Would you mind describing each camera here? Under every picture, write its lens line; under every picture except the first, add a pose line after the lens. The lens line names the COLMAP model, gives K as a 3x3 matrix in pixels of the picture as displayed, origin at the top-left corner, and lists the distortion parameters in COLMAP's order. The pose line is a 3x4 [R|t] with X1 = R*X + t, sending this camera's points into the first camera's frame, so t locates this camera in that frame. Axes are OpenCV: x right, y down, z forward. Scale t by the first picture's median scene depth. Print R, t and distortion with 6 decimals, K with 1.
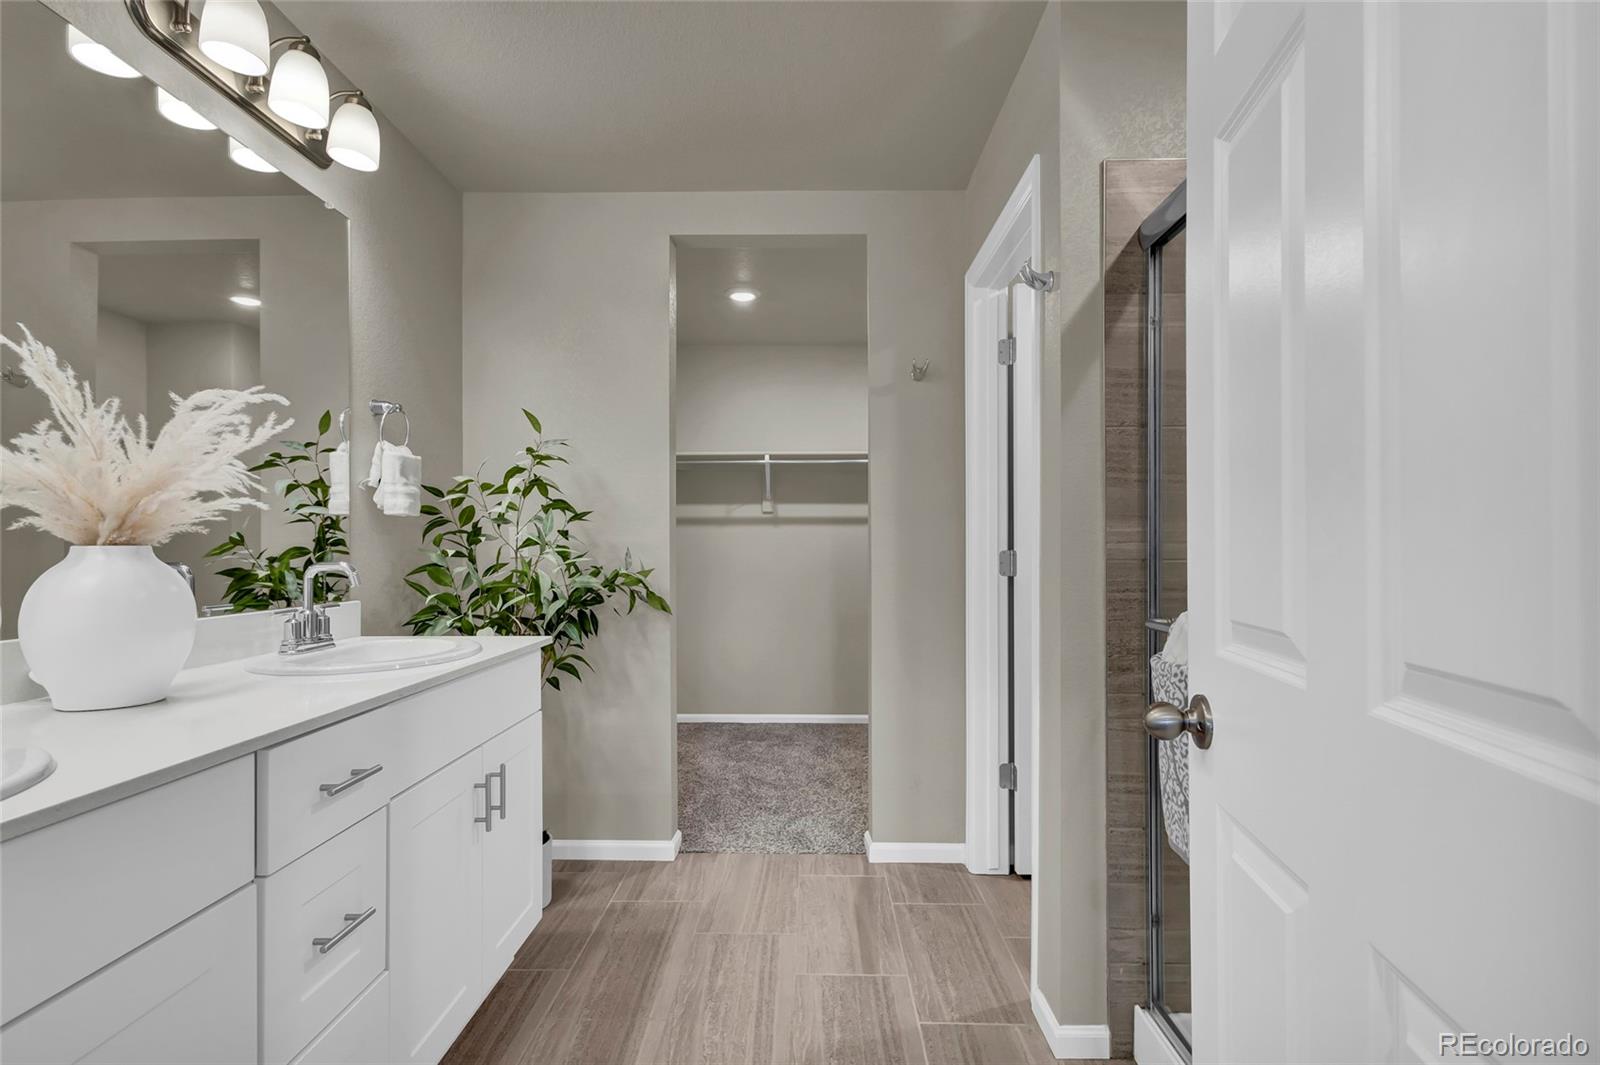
lens RADIAL K [[746.8, 0, 797.1], [0, 746.8, 538.2], [0, 0, 1]] dist [0.010649, -0.002308]
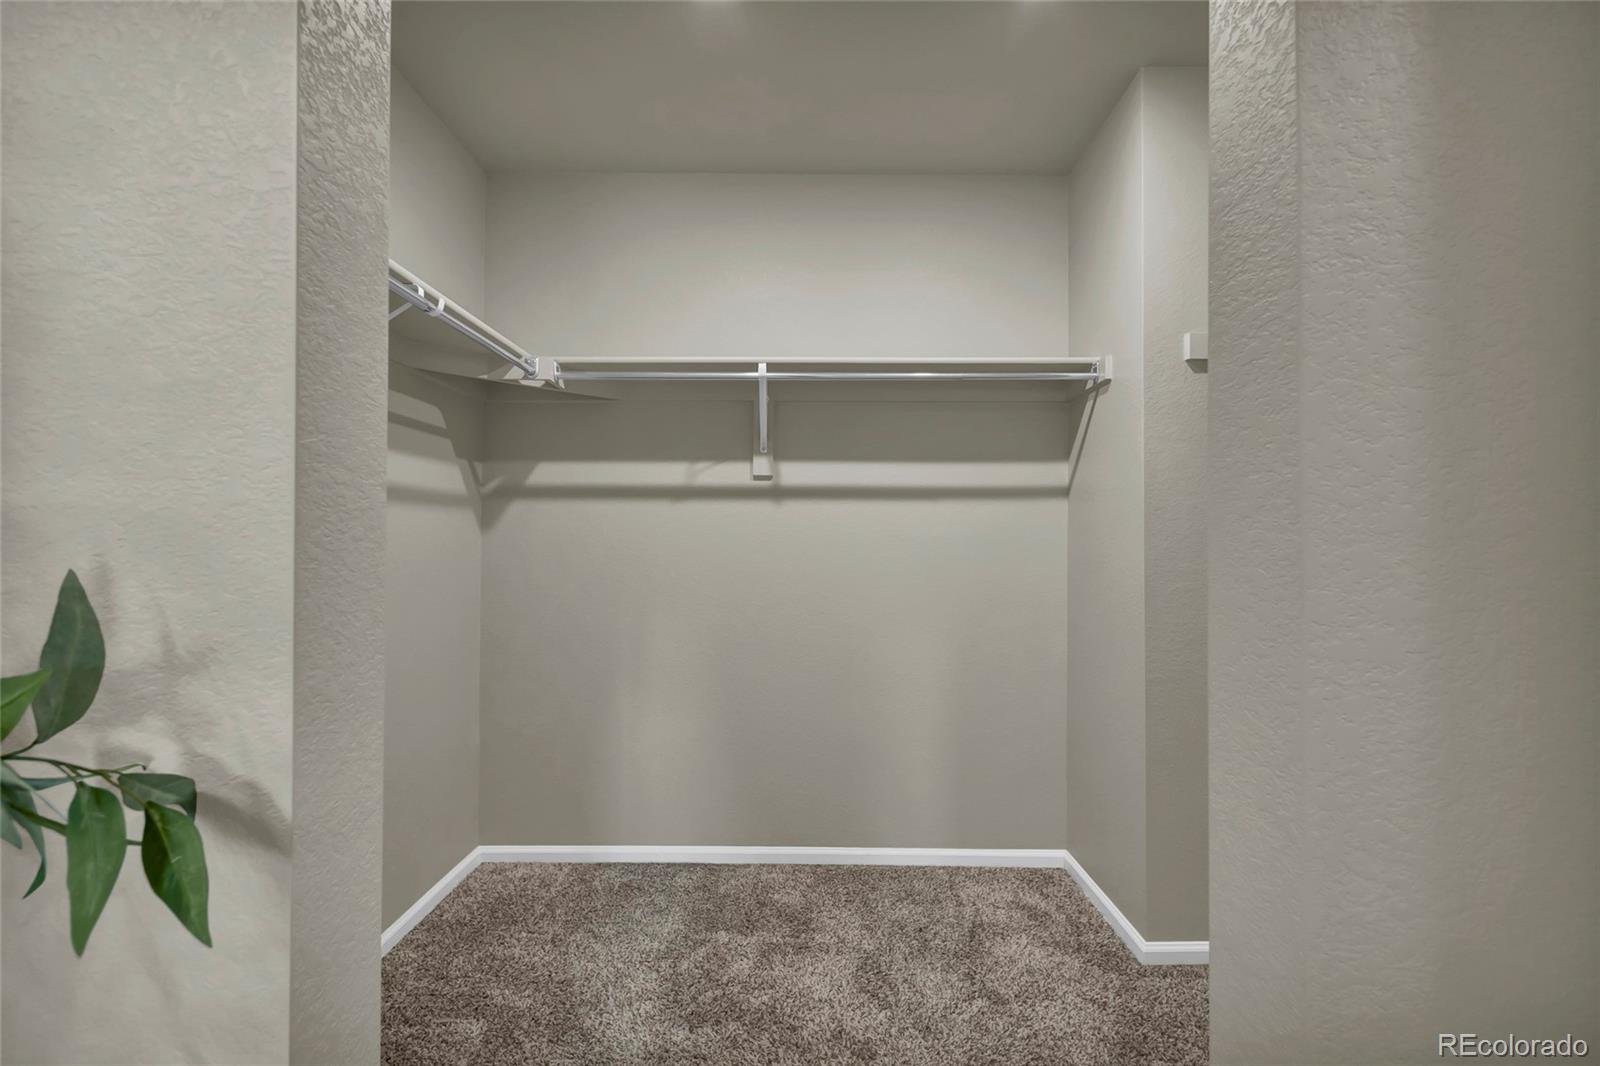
lens RADIAL K [[746.8, 0, 801.6], [0, 746.8, 536.0], [0, 0, 1]] dist [0.010649, -0.002308]
pose [[0.999758, 0.005794, 0.021225, -0.023087], [-0.005935, 0.999961, 0.006587, 0.005850], [-0.021186, -0.006711, 0.999753, 0.476636]]
